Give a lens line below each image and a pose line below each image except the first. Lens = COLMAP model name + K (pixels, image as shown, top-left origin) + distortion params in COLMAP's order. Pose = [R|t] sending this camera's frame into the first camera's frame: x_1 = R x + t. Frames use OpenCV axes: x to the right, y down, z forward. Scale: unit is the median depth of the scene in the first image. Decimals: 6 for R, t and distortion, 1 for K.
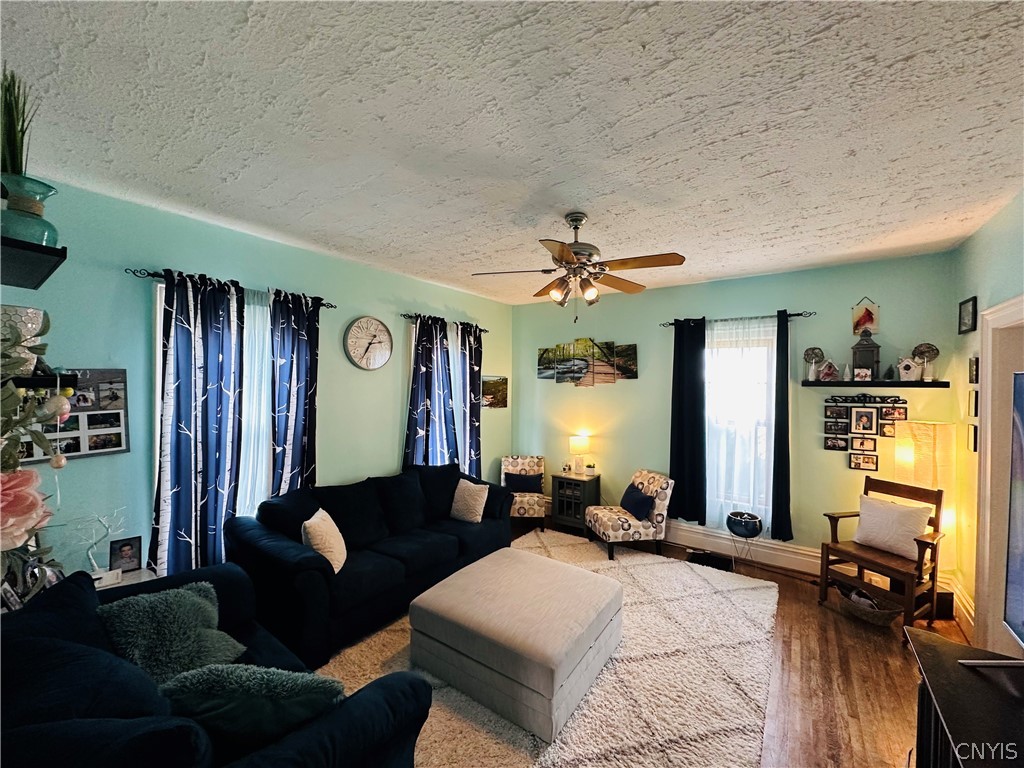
lens RADIAL K [[408.0, 0, 515.8], [0, 408.0, 384.6], [0, 0, 1]] dist [-0.000747, 0.000030]
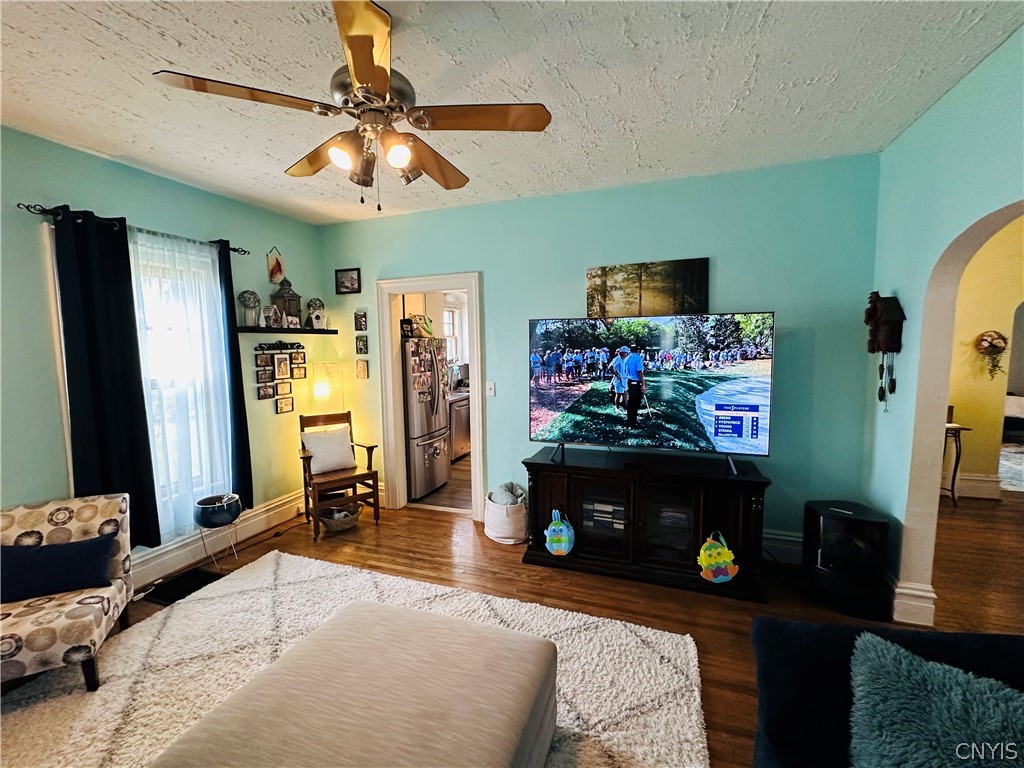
lens RADIAL K [[445.2, 0, 508.6], [0, 445.2, 382.9], [0, 0, 1]] dist [-0.003342, -0.000259]
pose [[-0.257153, -0.088689, 0.962292, -0.404477], [0.017451, 0.995191, 0.096385, 0.029651], [-0.966213, 0.041579, -0.254368, 0.717590]]
